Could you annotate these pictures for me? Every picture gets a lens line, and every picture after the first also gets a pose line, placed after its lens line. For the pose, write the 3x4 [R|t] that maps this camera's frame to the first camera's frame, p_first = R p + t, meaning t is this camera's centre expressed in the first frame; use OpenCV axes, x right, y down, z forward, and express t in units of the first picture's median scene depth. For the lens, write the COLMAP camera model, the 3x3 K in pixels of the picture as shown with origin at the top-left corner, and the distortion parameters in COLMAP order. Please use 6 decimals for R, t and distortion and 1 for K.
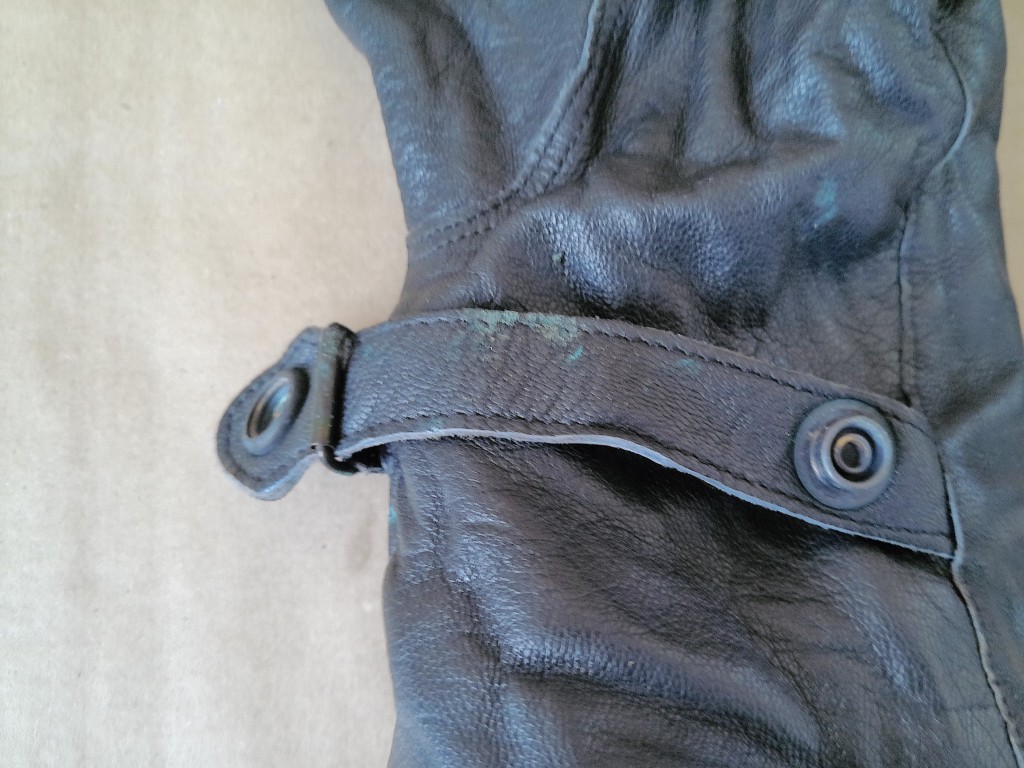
lens RADIAL K [[767.3, 0, 516.1], [0, 767.3, 384.2], [0, 0, 1]] dist [-0.055097, 0.030107]
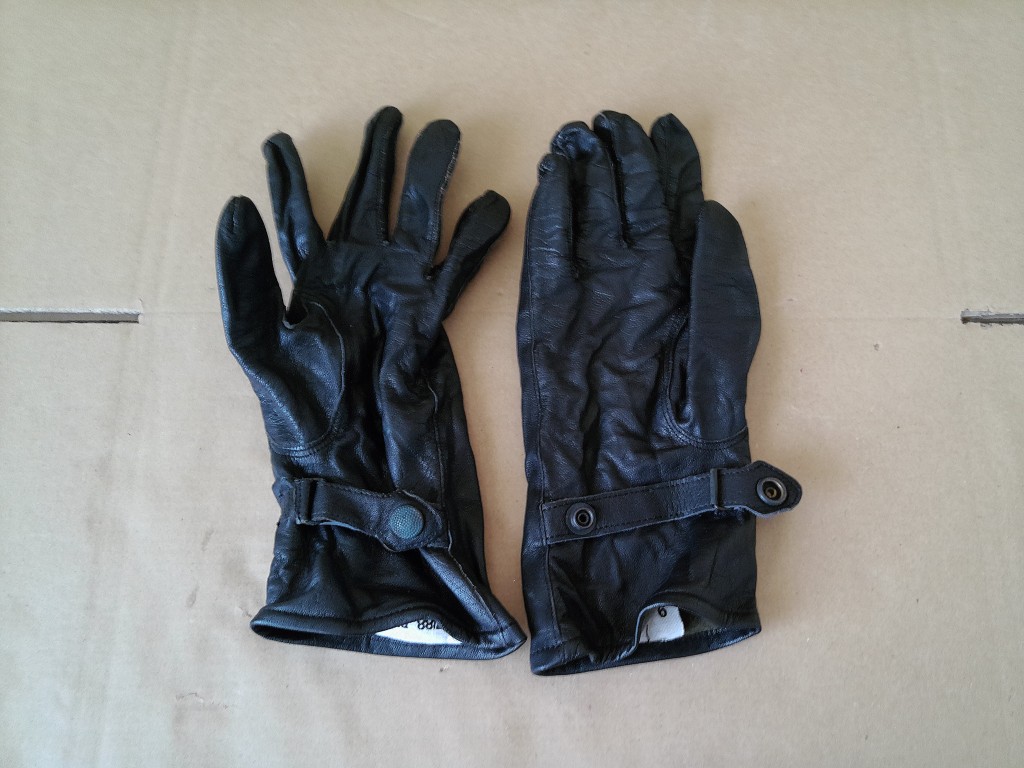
lens RADIAL K [[767.3, 0, 509.3], [0, 767.3, 381.6], [0, 0, 1]] dist [-0.055097, 0.030107]
pose [[0.999113, 0.011845, -0.040415, 1.035187], [-0.021173, 0.970816, -0.238891, 0.083502], [0.036406, 0.239534, 0.970205, -1.779942]]
